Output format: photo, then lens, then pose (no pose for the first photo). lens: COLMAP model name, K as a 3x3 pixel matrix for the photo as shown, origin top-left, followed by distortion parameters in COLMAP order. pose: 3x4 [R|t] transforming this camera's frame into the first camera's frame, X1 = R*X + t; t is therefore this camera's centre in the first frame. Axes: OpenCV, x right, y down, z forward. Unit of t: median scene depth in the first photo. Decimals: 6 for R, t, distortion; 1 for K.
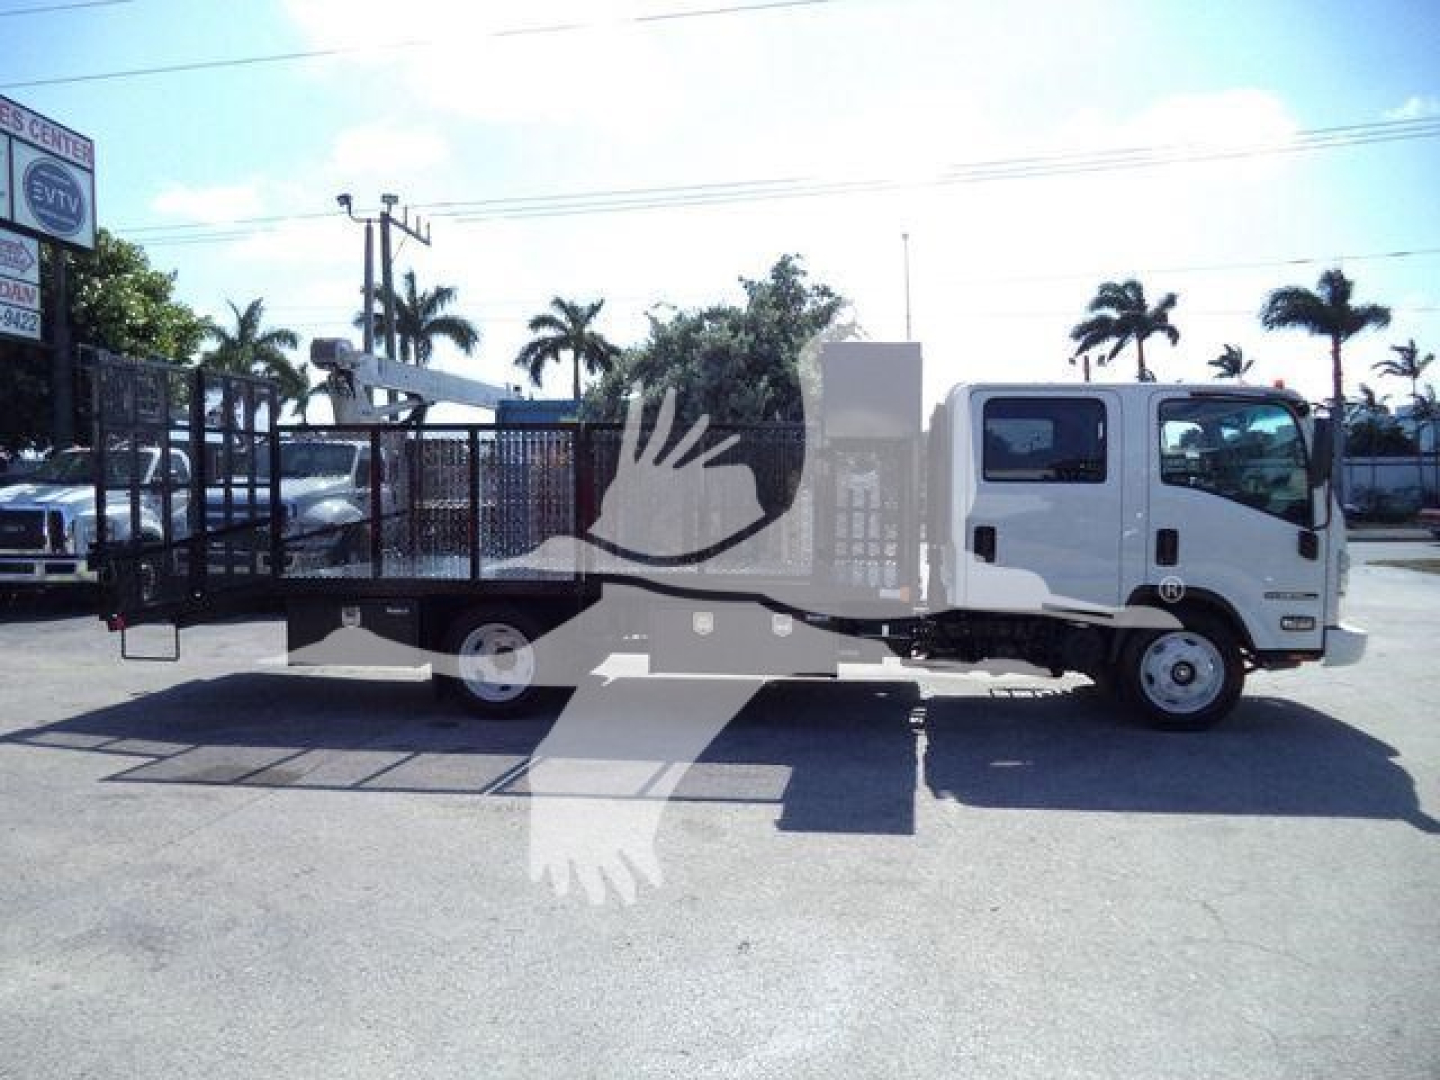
lens RADIAL K [[1162.3, 0, 721.5], [0, 1162.3, 549.2], [0, 0, 1]] dist [-0.022541, 0.004725]
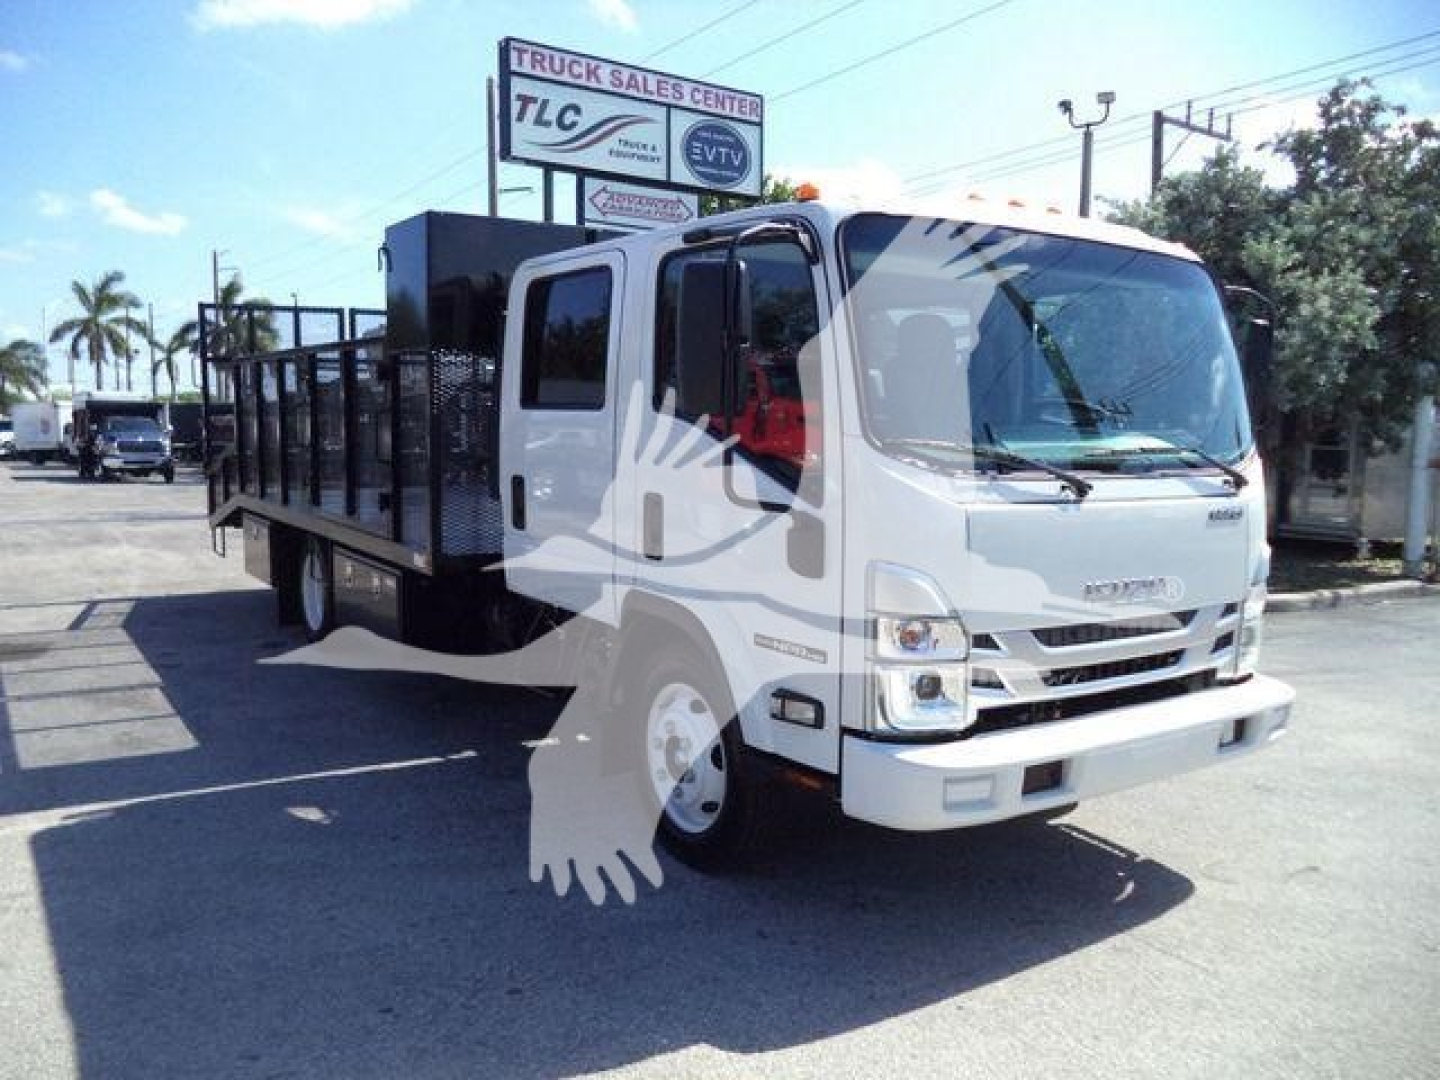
lens RADIAL K [[1162.3, 0, 721.5], [0, 1162.3, 549.2], [0, 0, 1]] dist [-0.022541, 0.004725]
pose [[0.666514, 0.096335, -0.739242, 0.308400], [-0.053062, 0.995231, 0.081853, -0.014185], [0.743602, -0.015330, 0.668447, 0.246107]]
